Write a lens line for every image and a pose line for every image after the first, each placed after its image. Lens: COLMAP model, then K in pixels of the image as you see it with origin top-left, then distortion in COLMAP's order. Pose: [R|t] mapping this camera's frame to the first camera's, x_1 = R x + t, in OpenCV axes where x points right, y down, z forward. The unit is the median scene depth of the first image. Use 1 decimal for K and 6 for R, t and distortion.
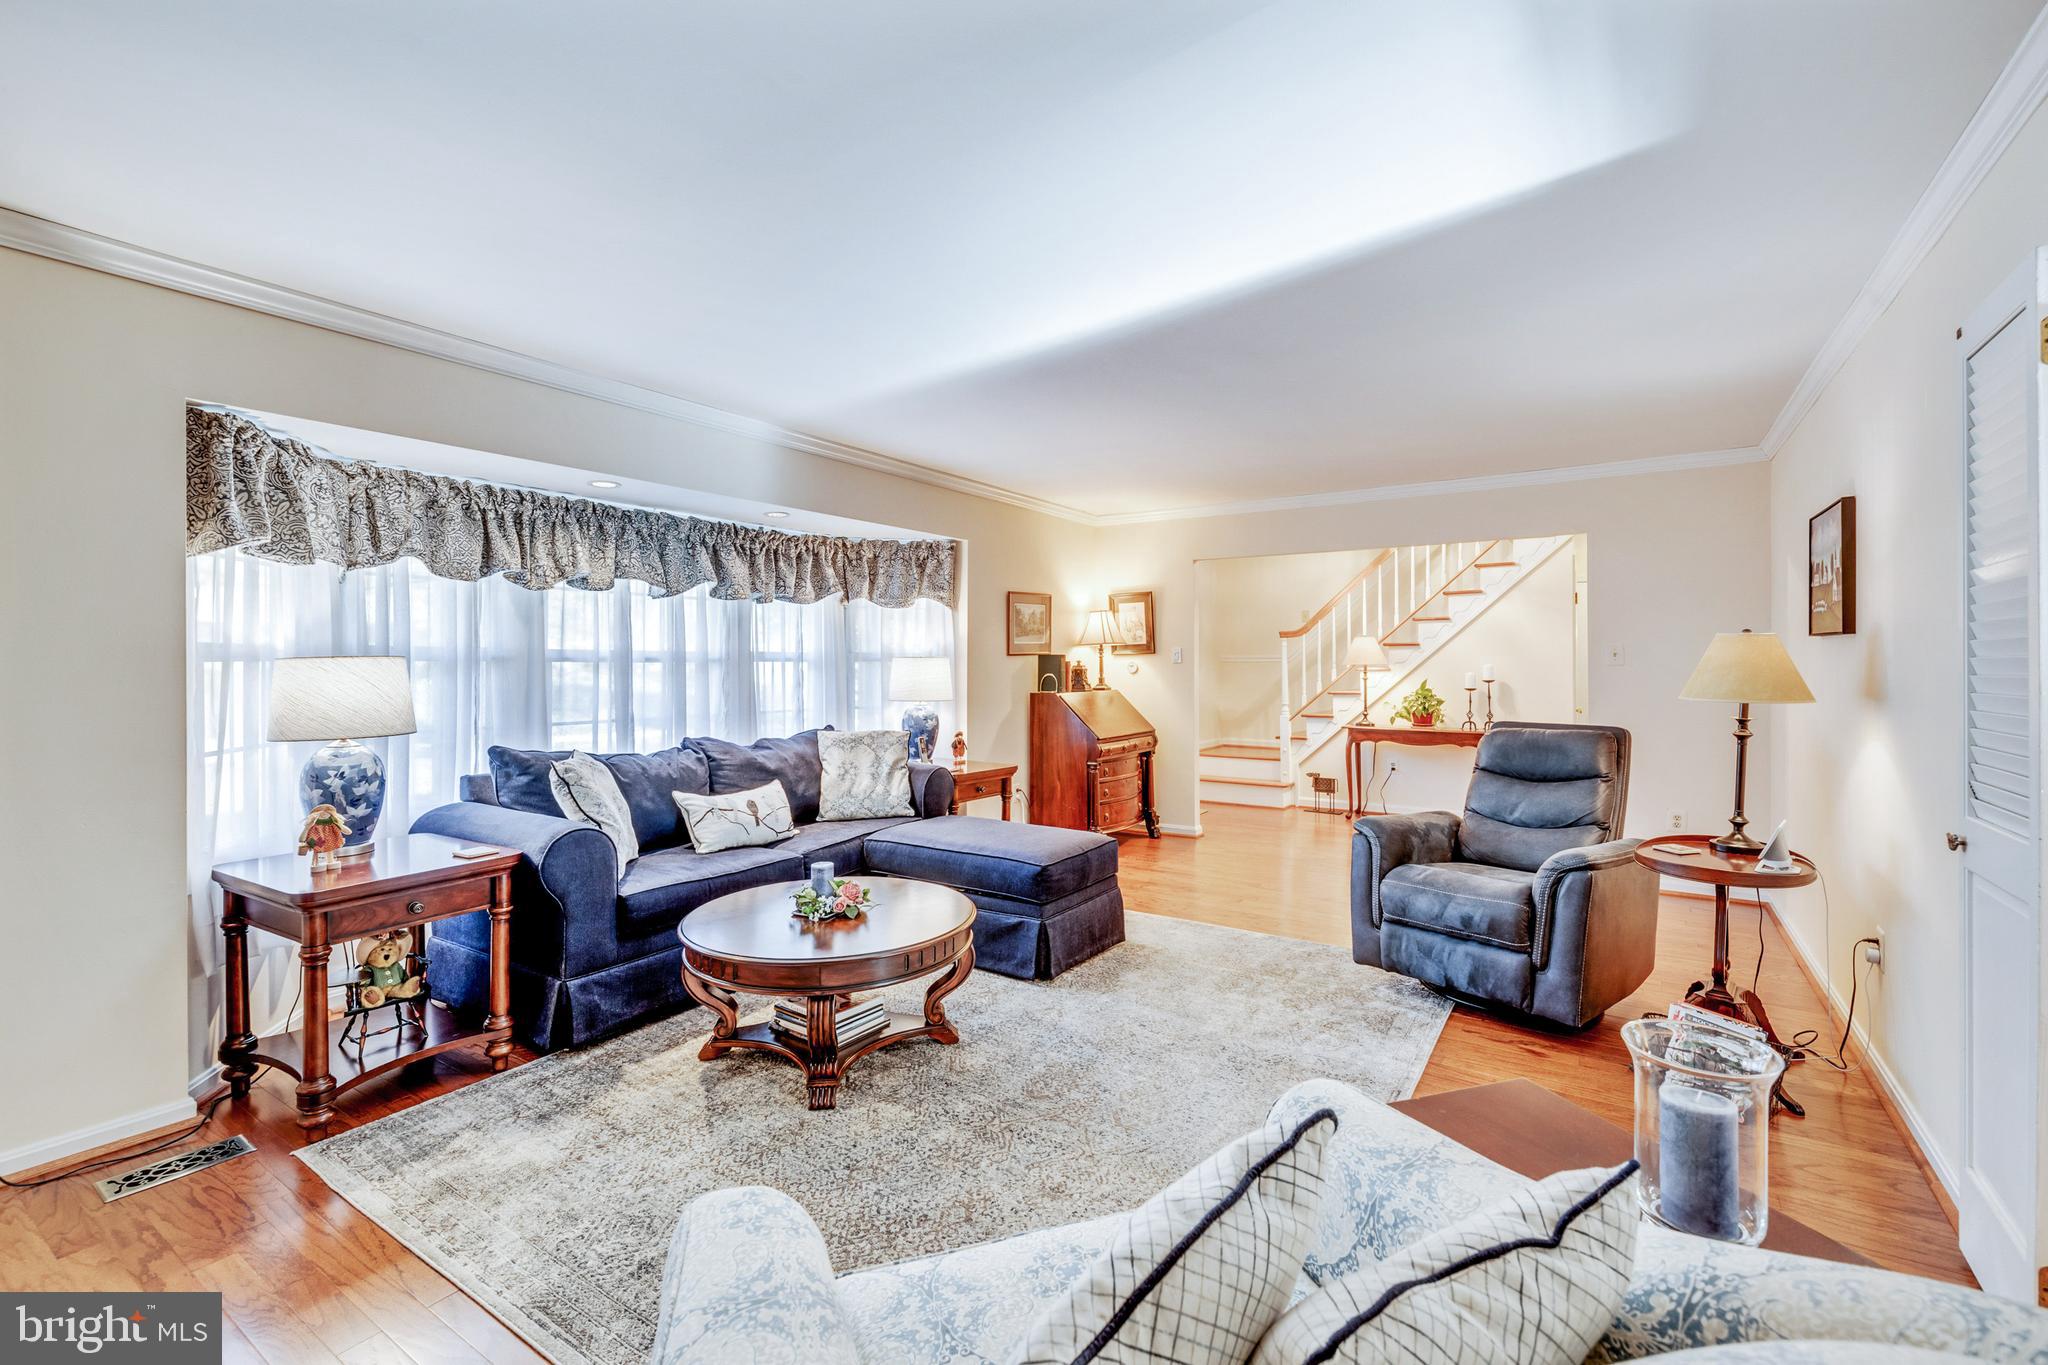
lens RADIAL K [[891.4, 0, 1025.3], [0, 891.4, 672.1], [0, 0, 1]] dist [0.025450, -0.000132]
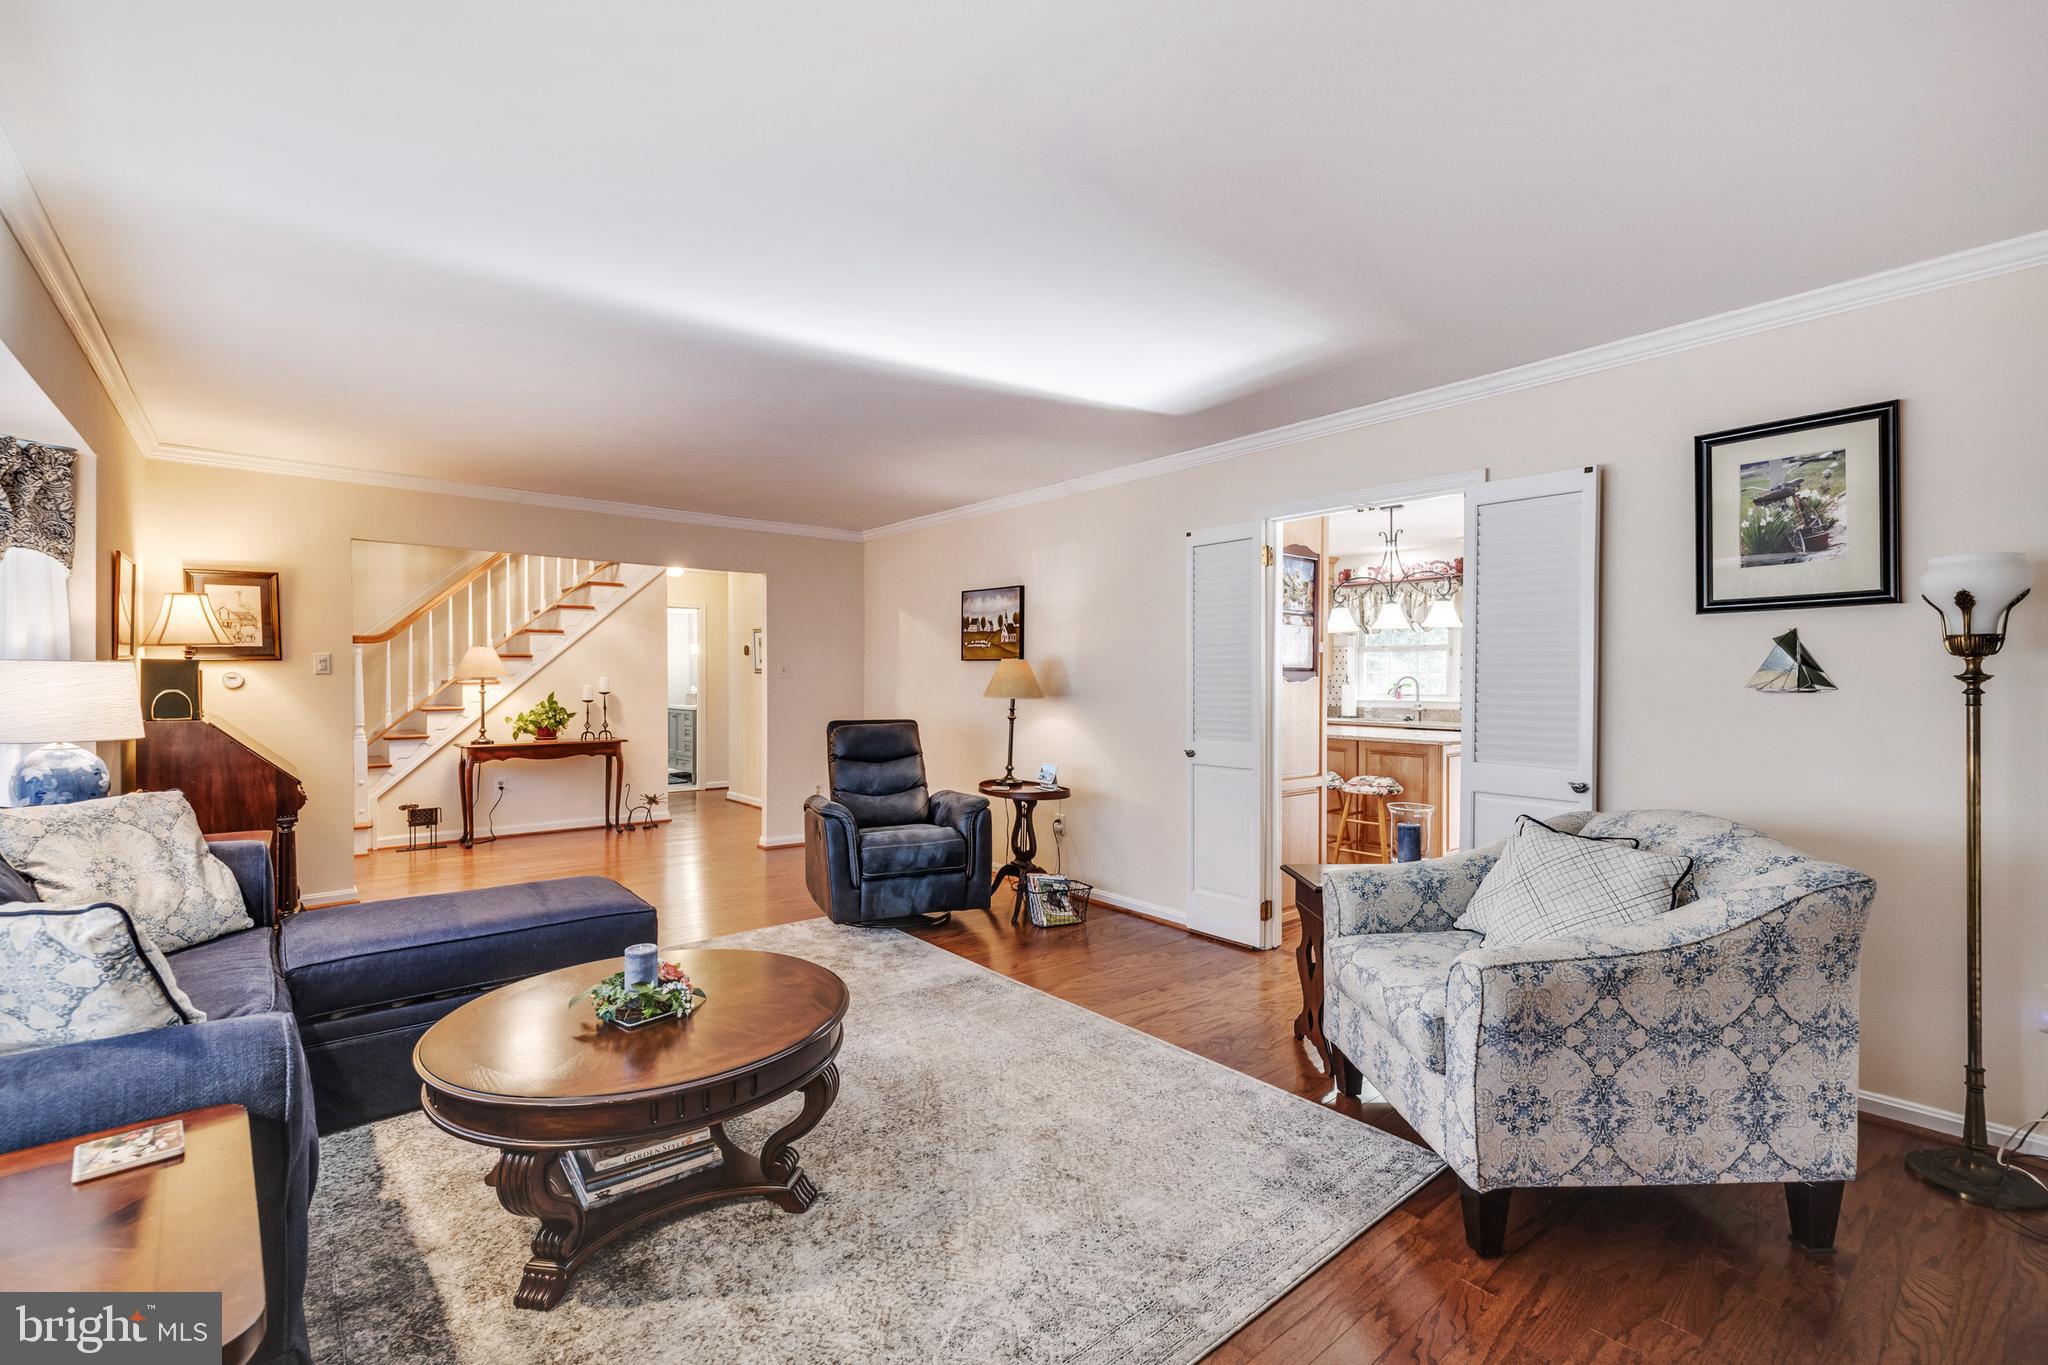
lens RADIAL K [[891.4, 0, 1025.3], [0, 891.4, 672.1], [0, 0, 1]] dist [0.025450, -0.000132]
pose [[0.287381, 0.008107, 0.957782, -0.360132], [0.007802, 0.999911, -0.010804, 0.000882], [-0.957785, 0.010578, 0.287292, 0.210704]]
